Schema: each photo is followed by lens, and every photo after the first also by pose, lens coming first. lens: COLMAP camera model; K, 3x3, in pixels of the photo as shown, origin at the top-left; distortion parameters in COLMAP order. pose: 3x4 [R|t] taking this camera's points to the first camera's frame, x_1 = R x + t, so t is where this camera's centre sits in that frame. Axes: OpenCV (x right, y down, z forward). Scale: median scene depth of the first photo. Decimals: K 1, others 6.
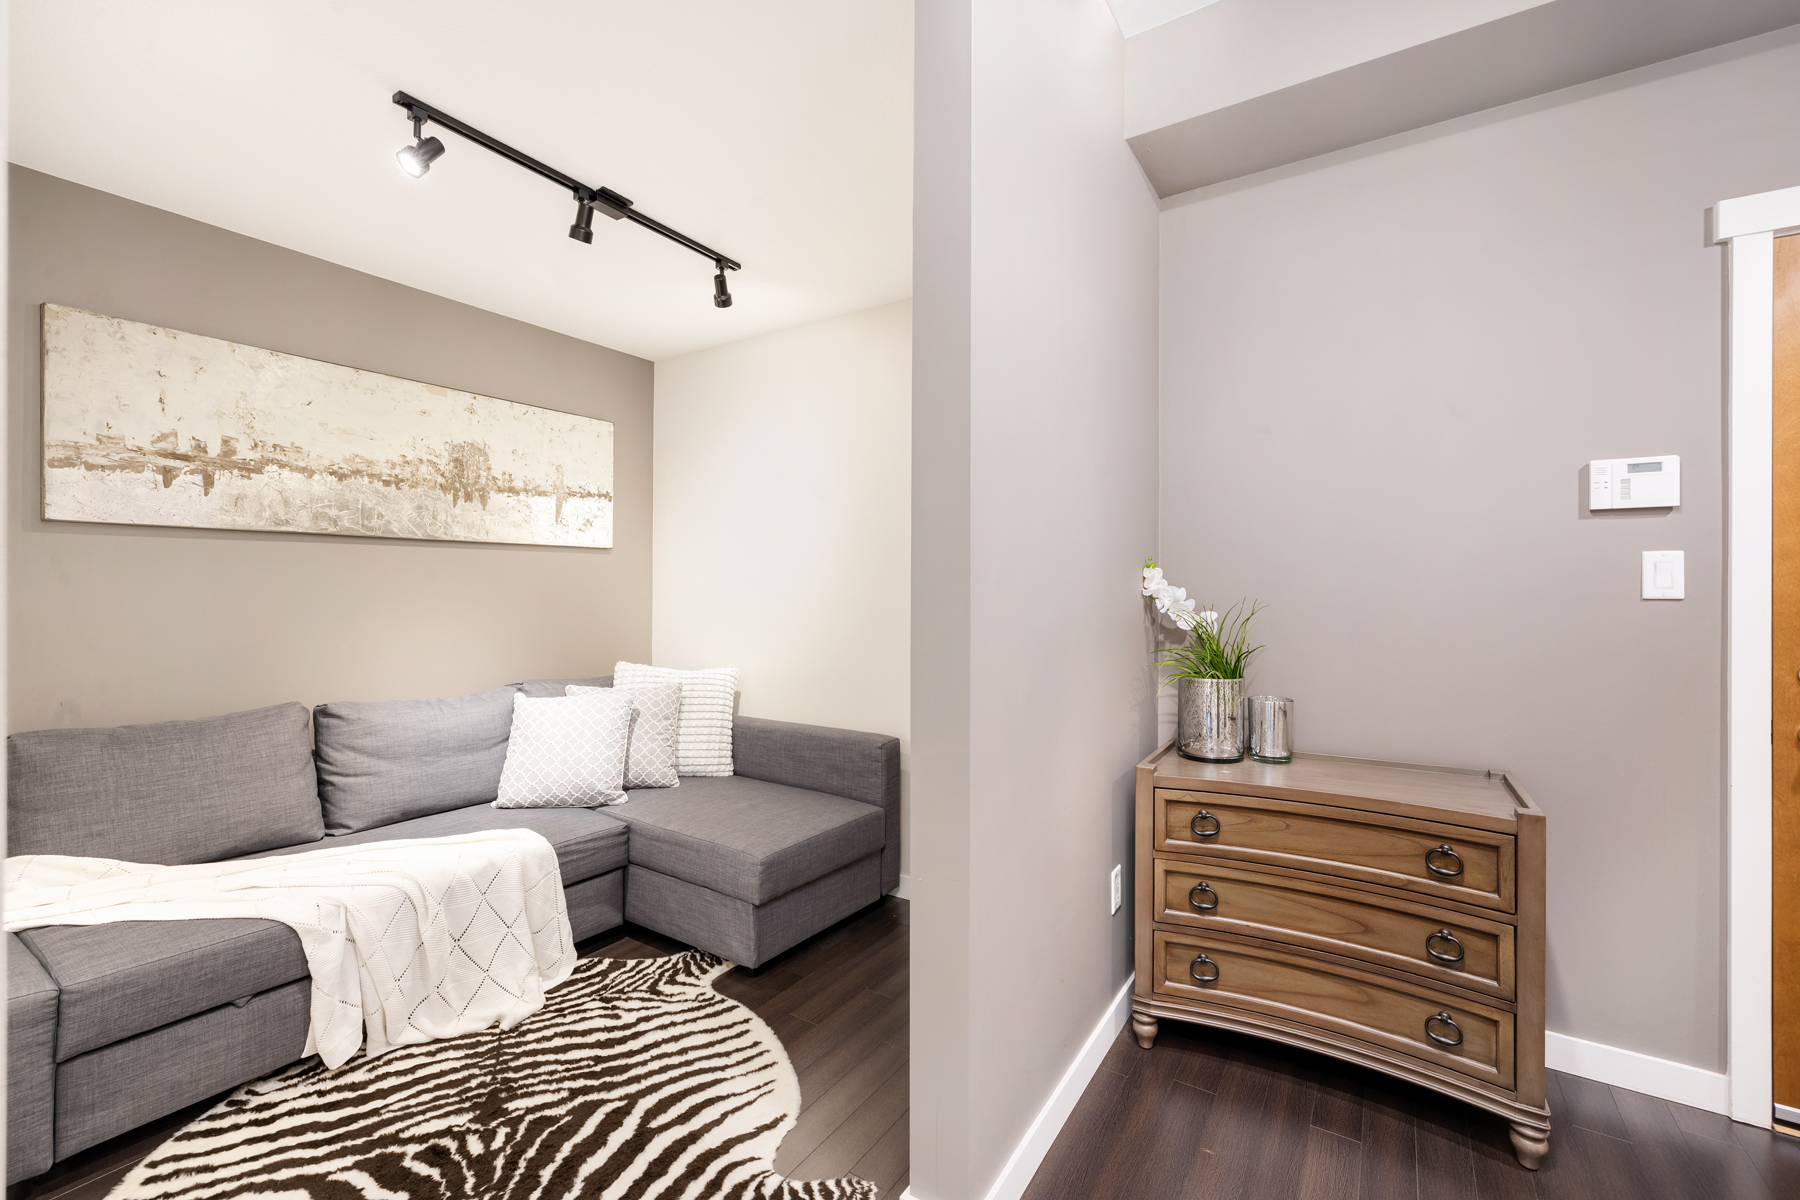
lens RADIAL K [[752.3, 0, 899.3], [0, 752.3, 576.8], [0, 0, 1]] dist [0.000133, 0.001597]
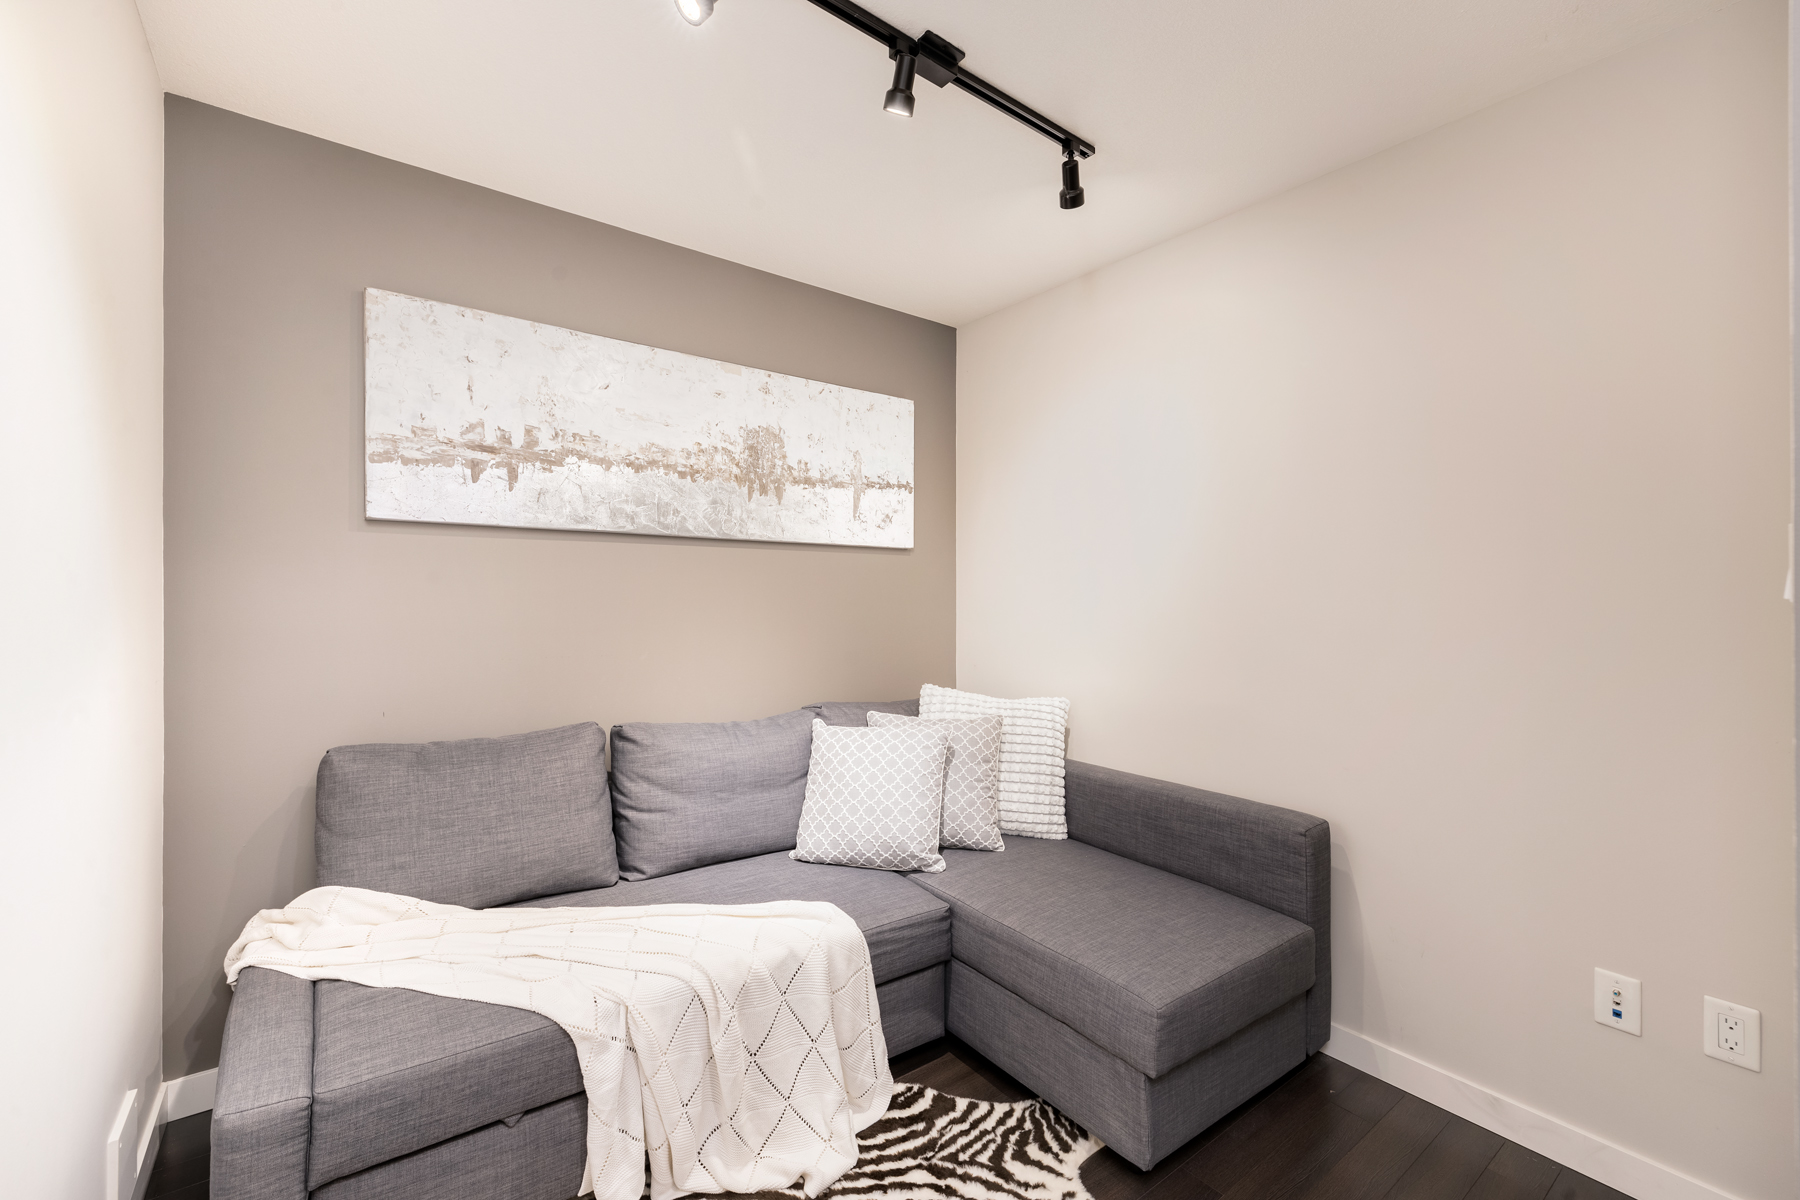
lens RADIAL K [[752.3, 0, 899.0], [0, 752.3, 615.1], [0, 0, 1]] dist [0.000133, 0.001597]
pose [[0.941737, 0.015173, -0.336007, -0.171185], [-0.002021, 0.999219, 0.039456, 0.005846], [0.336344, -0.036478, 0.941033, 0.299949]]
